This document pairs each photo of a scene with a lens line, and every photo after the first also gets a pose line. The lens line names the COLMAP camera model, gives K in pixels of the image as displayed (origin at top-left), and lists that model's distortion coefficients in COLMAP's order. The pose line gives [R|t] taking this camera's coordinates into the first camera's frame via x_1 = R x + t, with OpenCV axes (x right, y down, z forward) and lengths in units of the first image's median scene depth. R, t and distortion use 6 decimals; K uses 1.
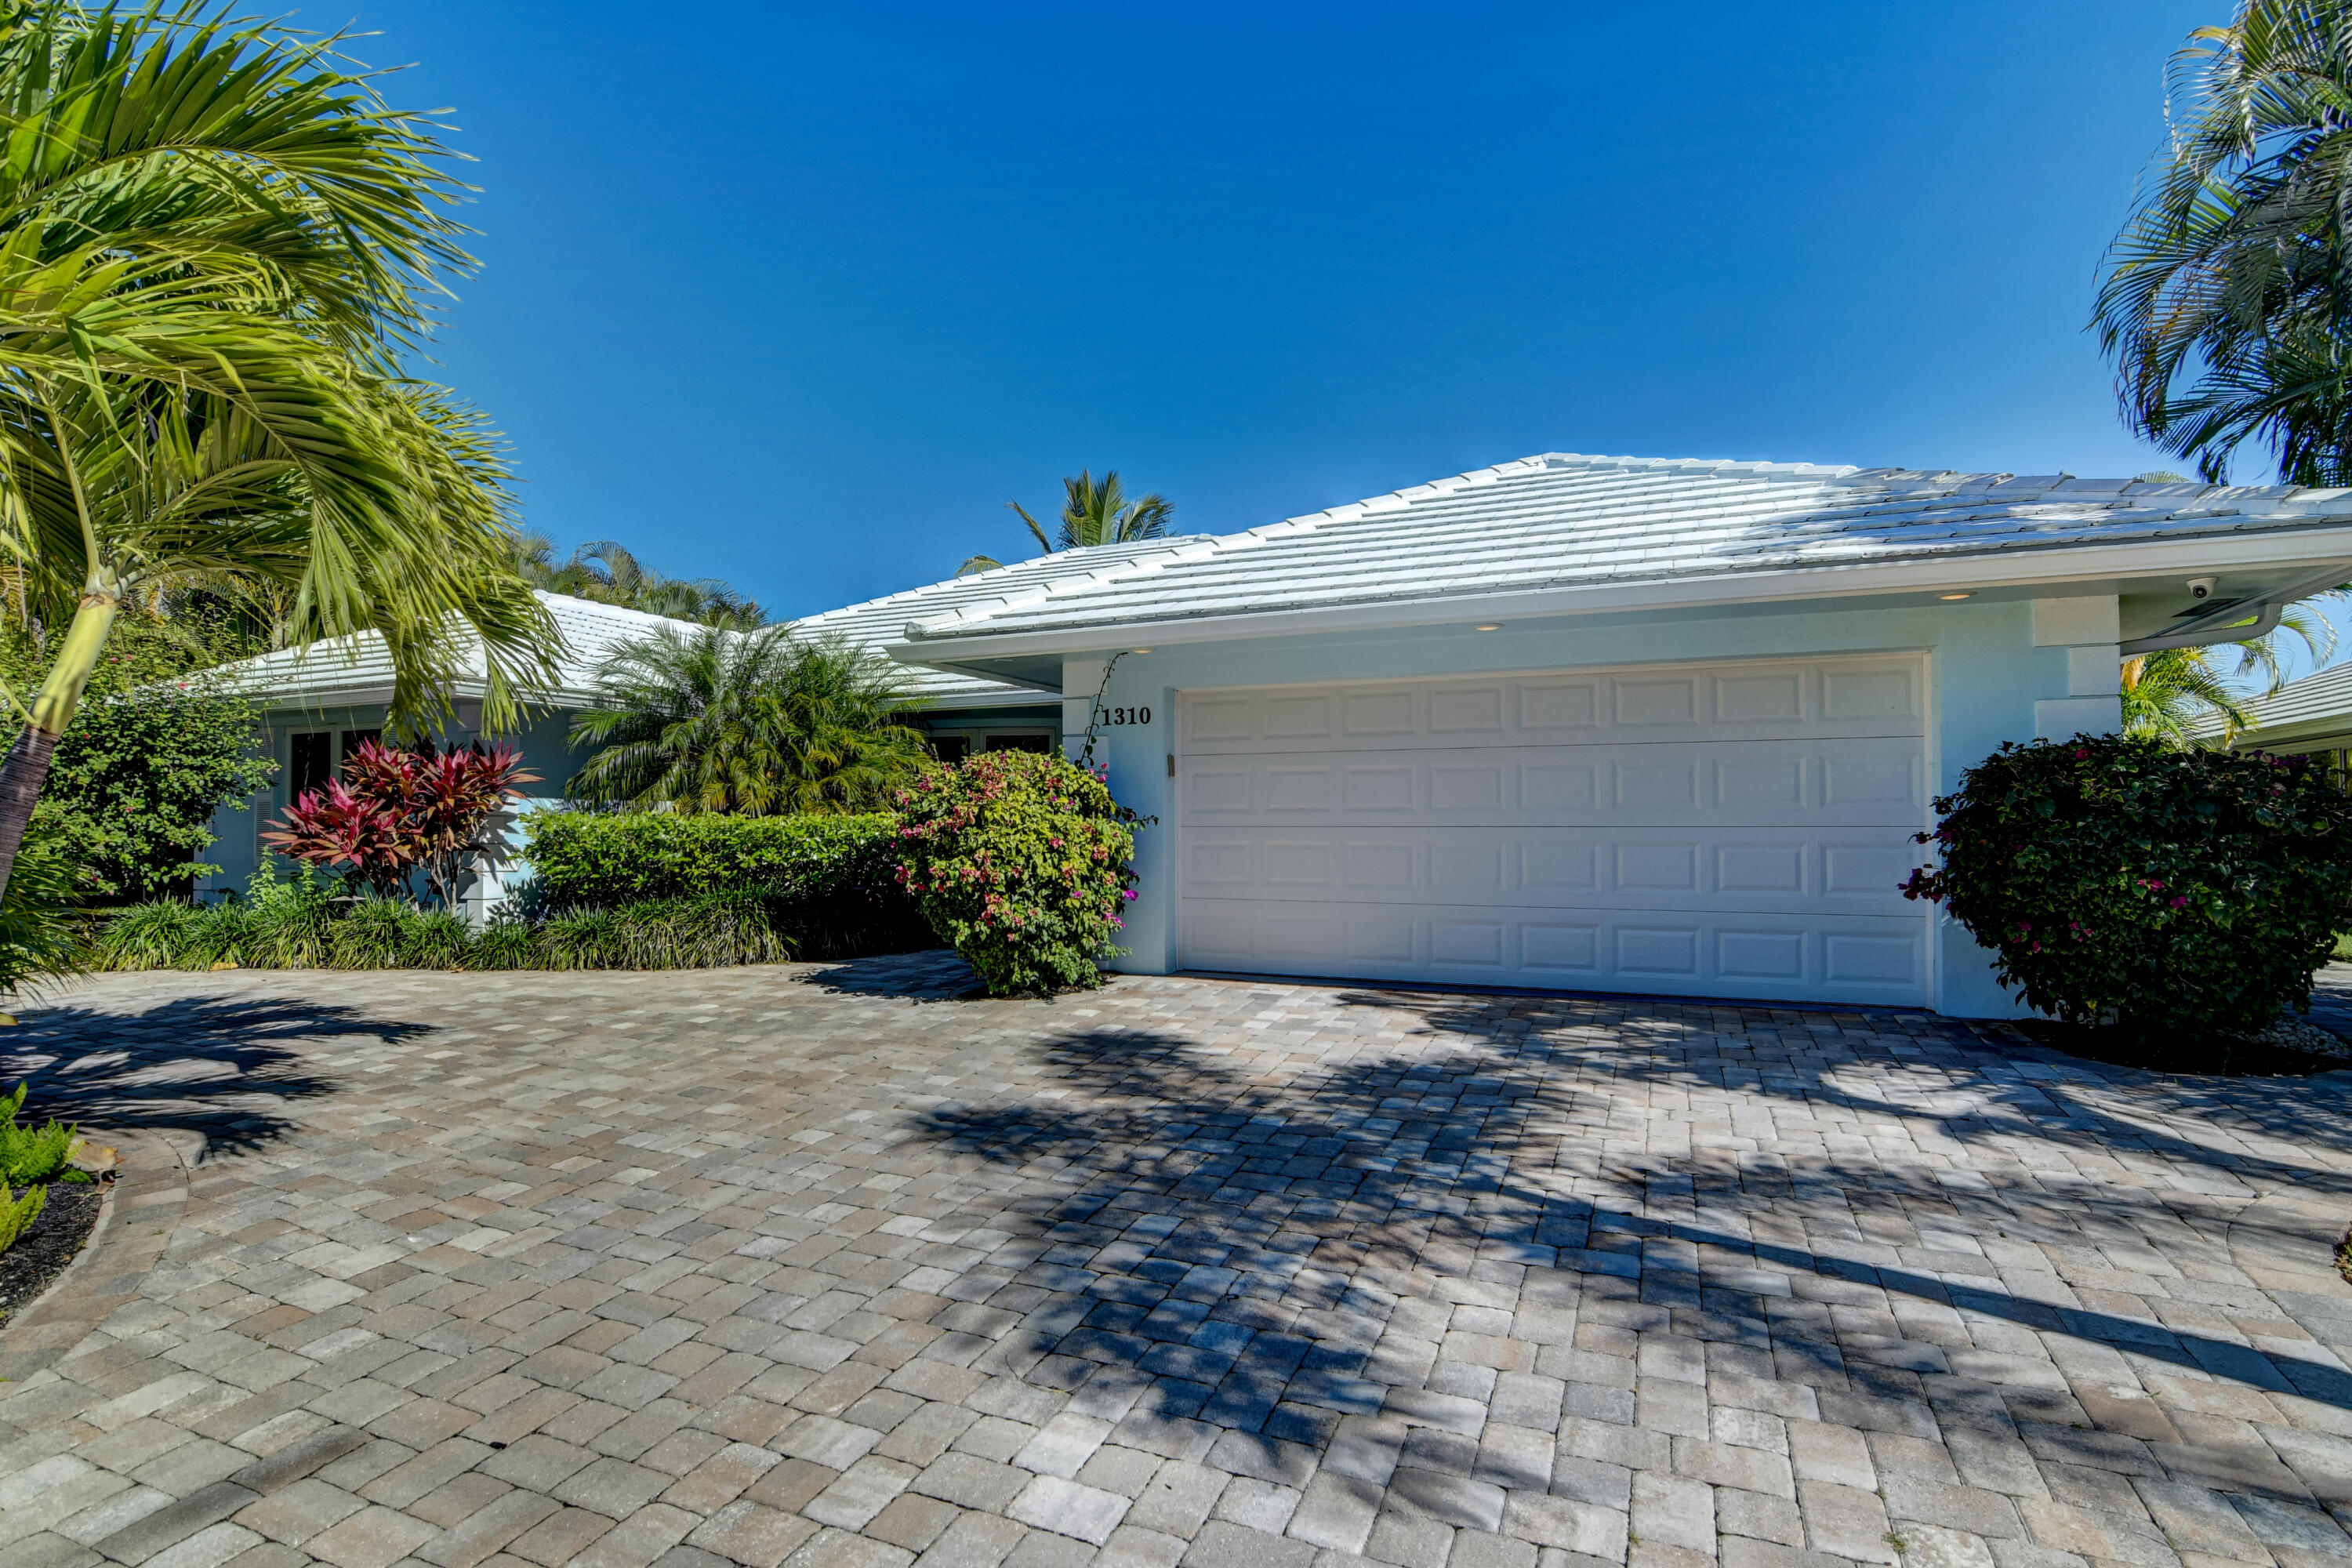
lens RADIAL K [[1146.6, 0, 1168.7], [0, 1146.6, 811.4], [0, 0, 1]] dist [-0.028950, 0.000352]
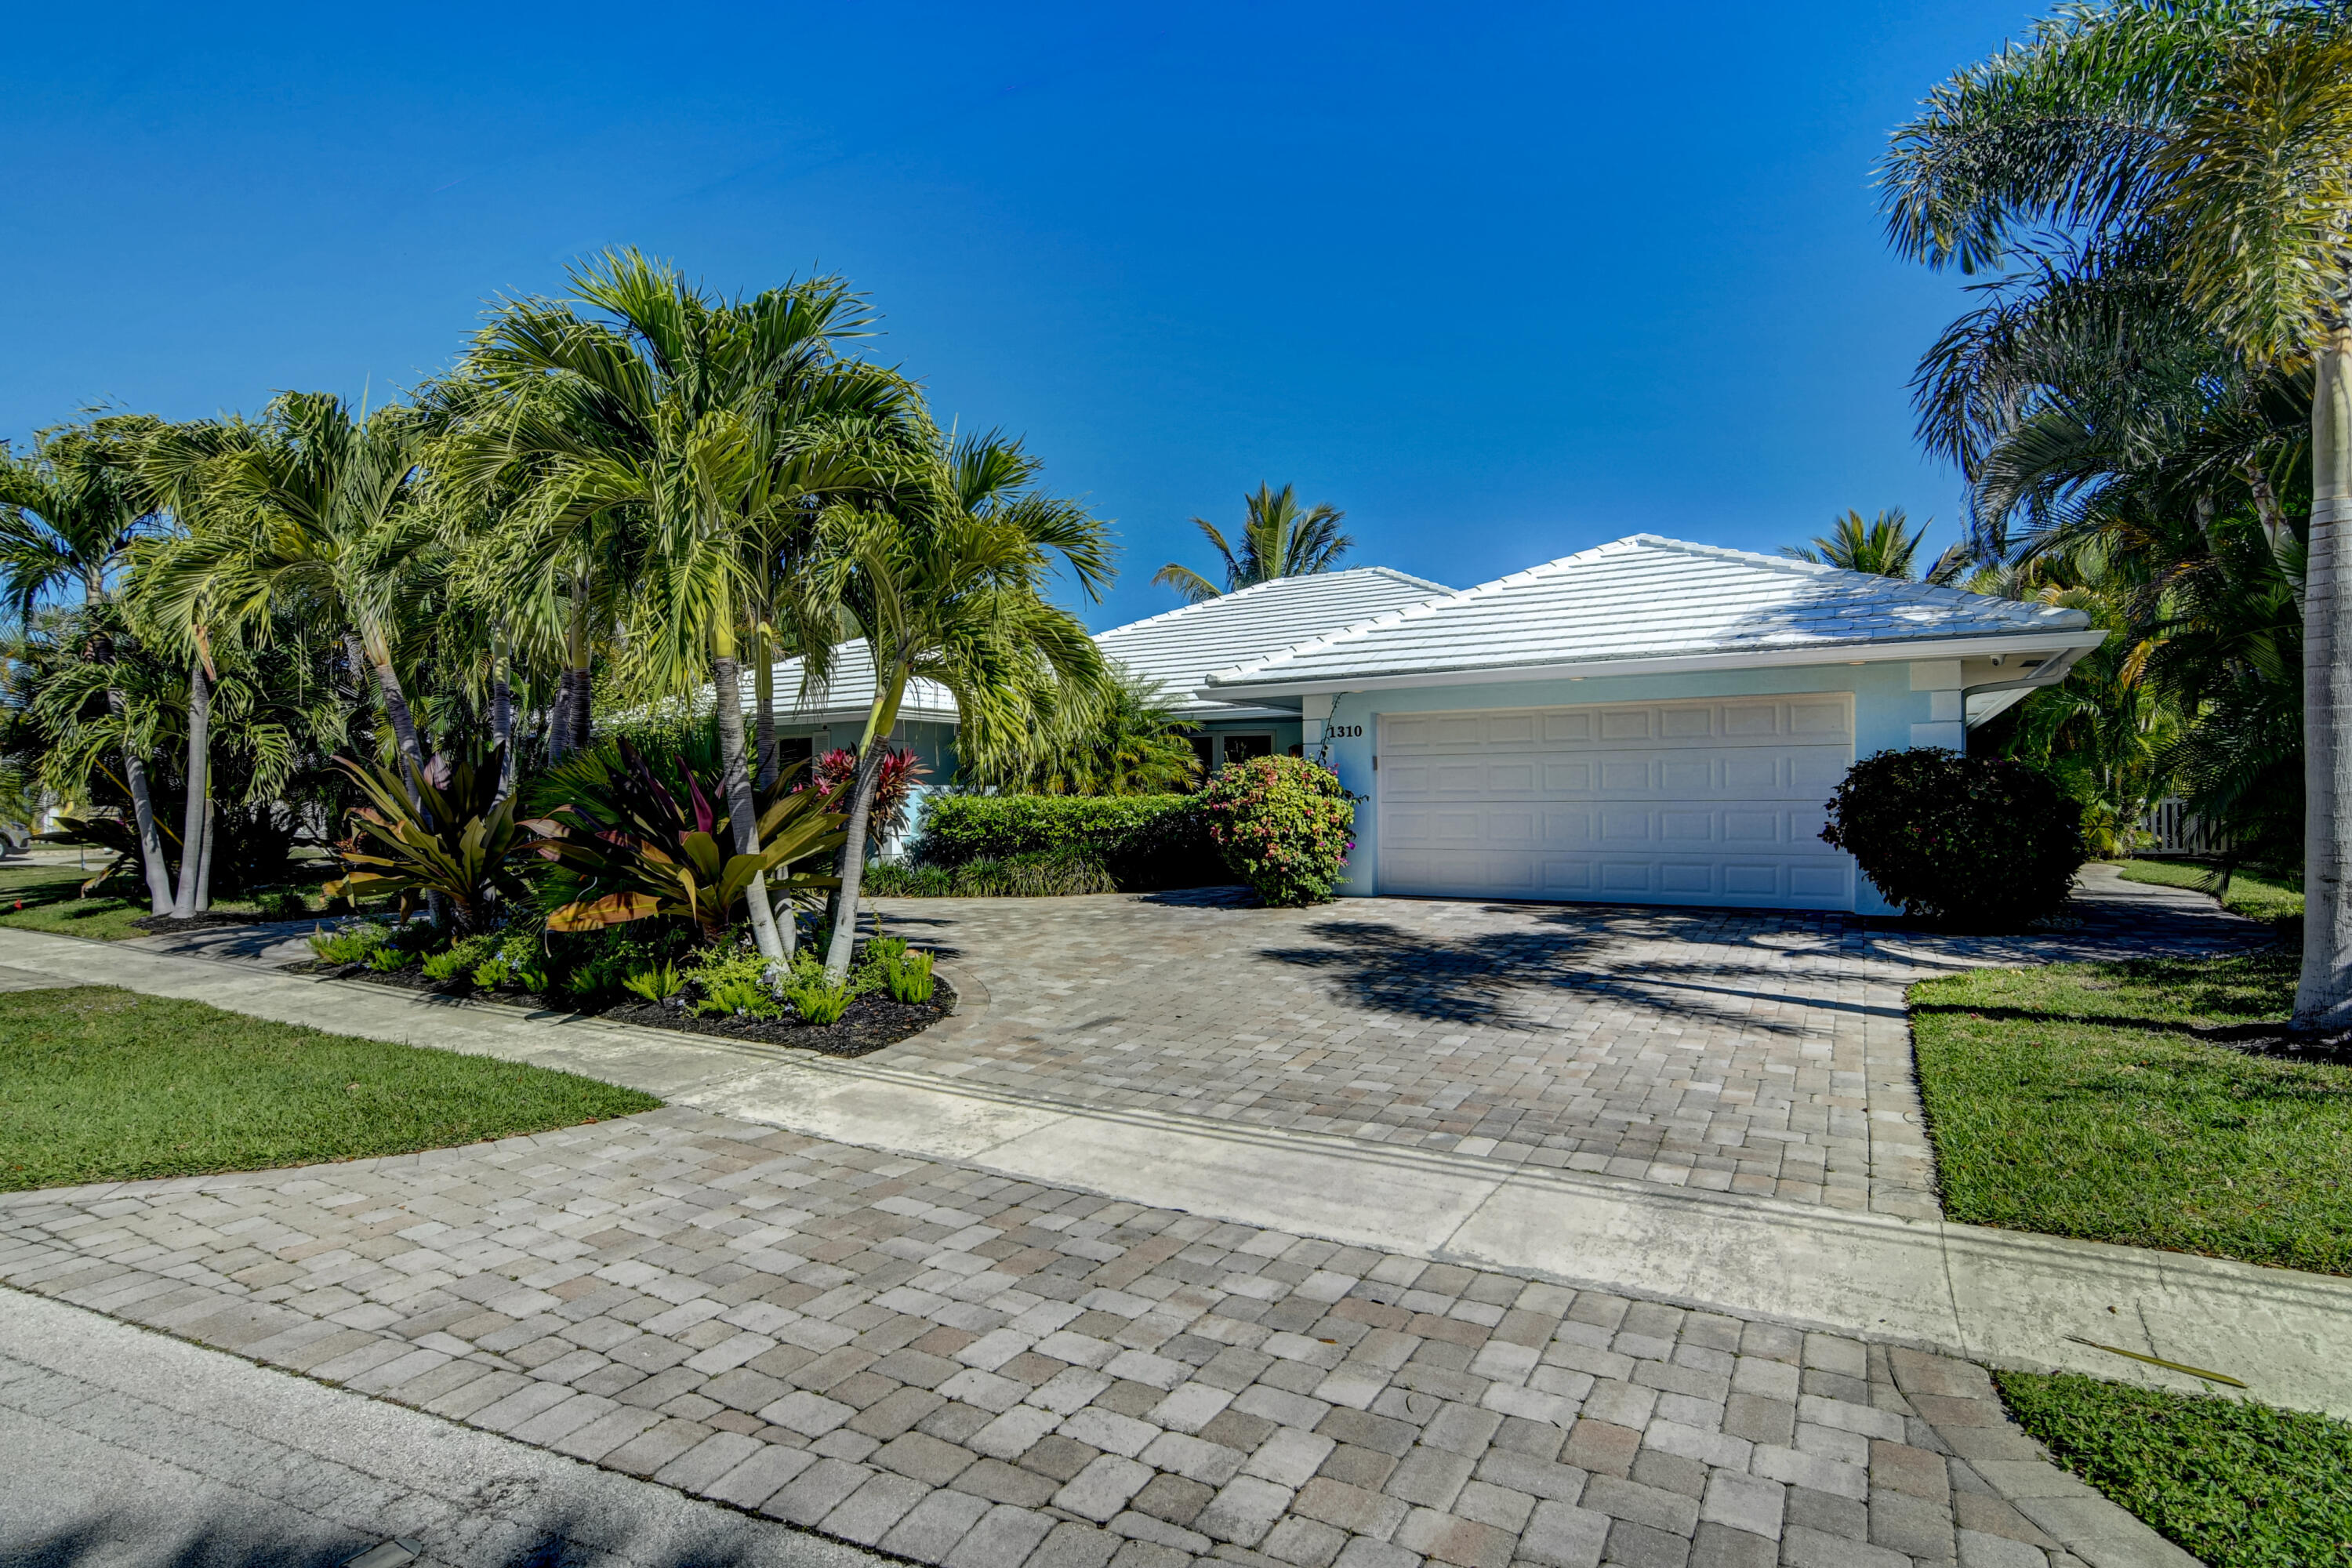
lens RADIAL K [[1146.6, 0, 1168.7], [0, 1146.6, 811.4], [0, 0, 1]] dist [-0.028950, 0.000352]
pose [[0.990811, -0.004884, -0.135165, -0.071462], [0.007714, 0.999762, 0.020423, -0.008985], [0.135033, -0.021278, 0.990613, -0.630953]]
